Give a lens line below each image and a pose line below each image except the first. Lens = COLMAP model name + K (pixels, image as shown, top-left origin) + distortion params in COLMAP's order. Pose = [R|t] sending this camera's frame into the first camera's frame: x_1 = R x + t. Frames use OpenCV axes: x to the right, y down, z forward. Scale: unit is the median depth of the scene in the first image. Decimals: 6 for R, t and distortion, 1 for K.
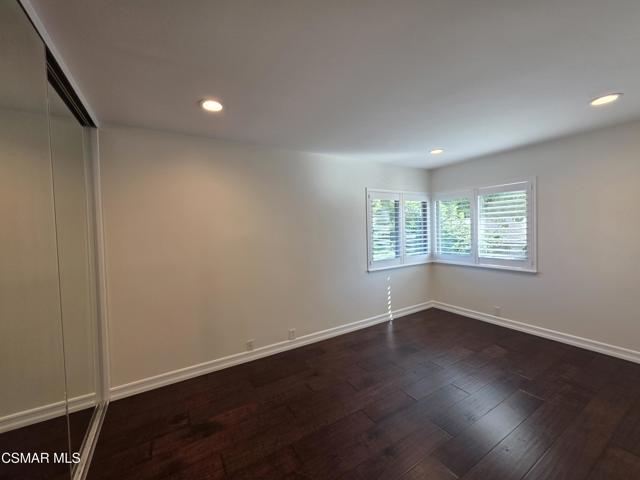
lens RADIAL K [[256.7, 0, 319.1], [0, 256.7, 237.1], [0, 0, 1]] dist [0.000179, 0.000764]
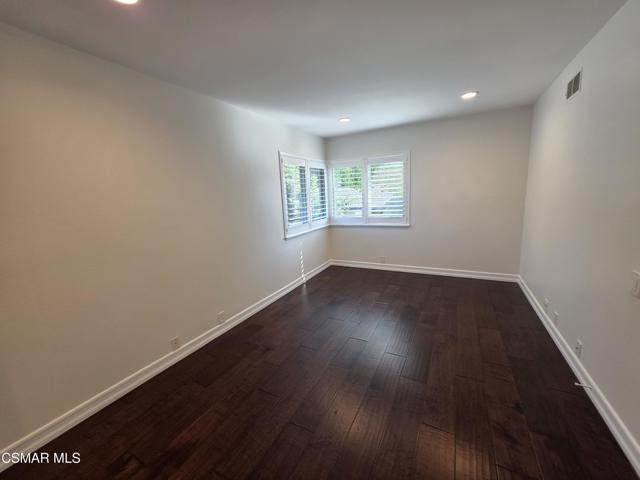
lens RADIAL K [[256.7, 0, 319.1], [0, 256.7, 237.1], [0, 0, 1]] dist [0.000179, 0.000764]
pose [[0.859560, -0.099098, 0.501334, -0.191498], [0.041433, 0.991302, 0.124911, 0.009429], [-0.509353, -0.086597, 0.856190, 0.088201]]
